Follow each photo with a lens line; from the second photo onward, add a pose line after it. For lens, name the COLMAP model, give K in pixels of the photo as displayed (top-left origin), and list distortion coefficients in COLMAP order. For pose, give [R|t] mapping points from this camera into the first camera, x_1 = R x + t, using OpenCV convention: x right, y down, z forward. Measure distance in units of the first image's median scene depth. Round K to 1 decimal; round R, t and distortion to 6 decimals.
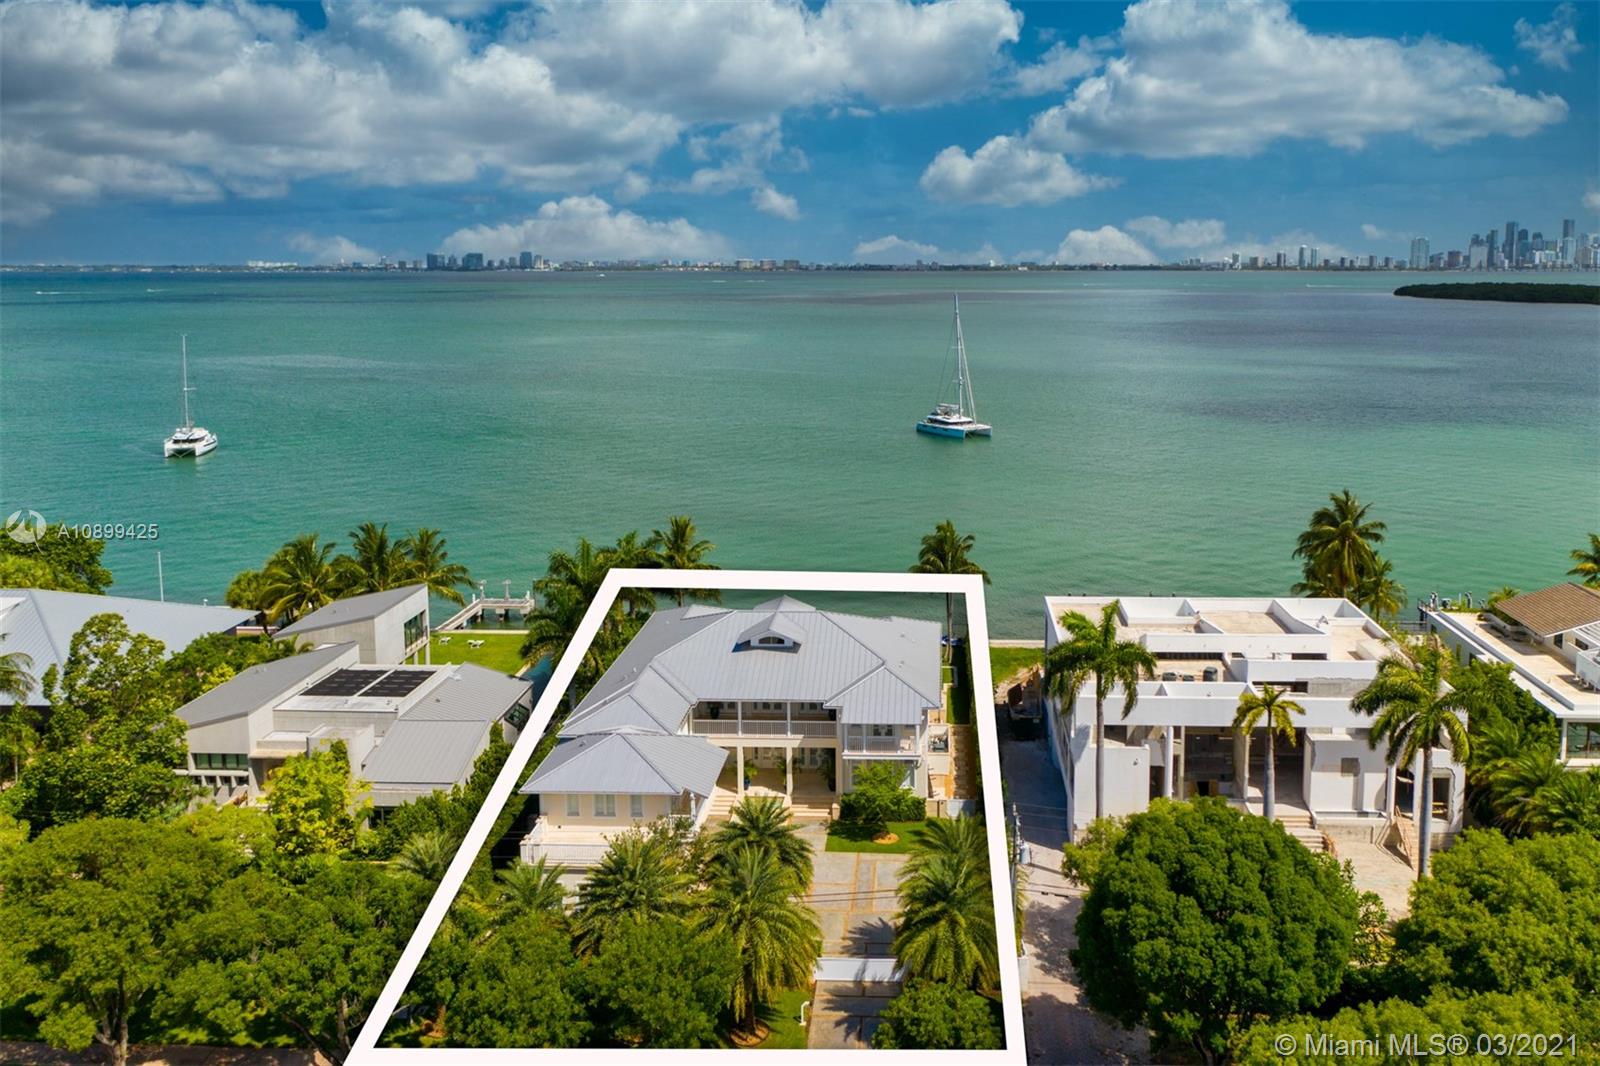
lens RADIAL K [[1765.5, 0, 800.0], [0, 1765.5, 533.0], [0, 0, 1]] dist [-0.116049, 0.007563]
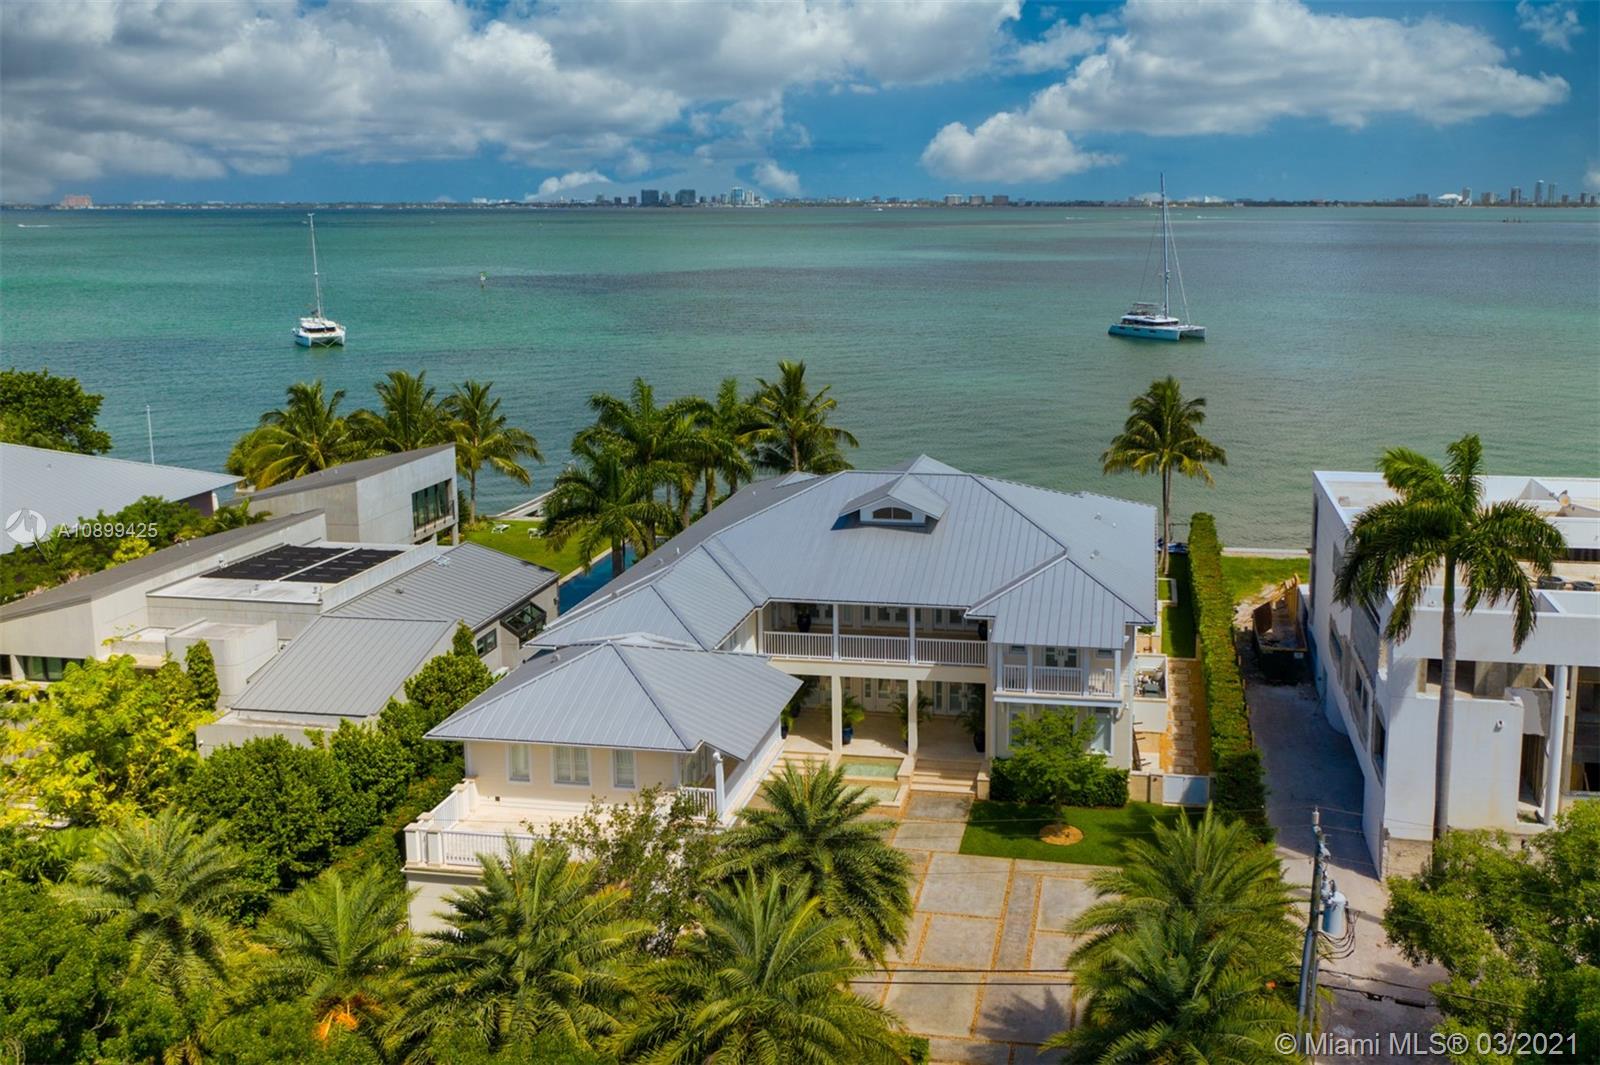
lens RADIAL K [[1767.2, 0, 801.4], [0, 1767.2, 411.3], [0, 0, 1]] dist [-0.053064, -0.008674]
pose [[0.993149, 0.021416, -0.114877, 0.025455], [-0.025250, 0.999168, -0.032023, 0.047165], [0.114096, 0.034704, 0.992863, 0.367565]]
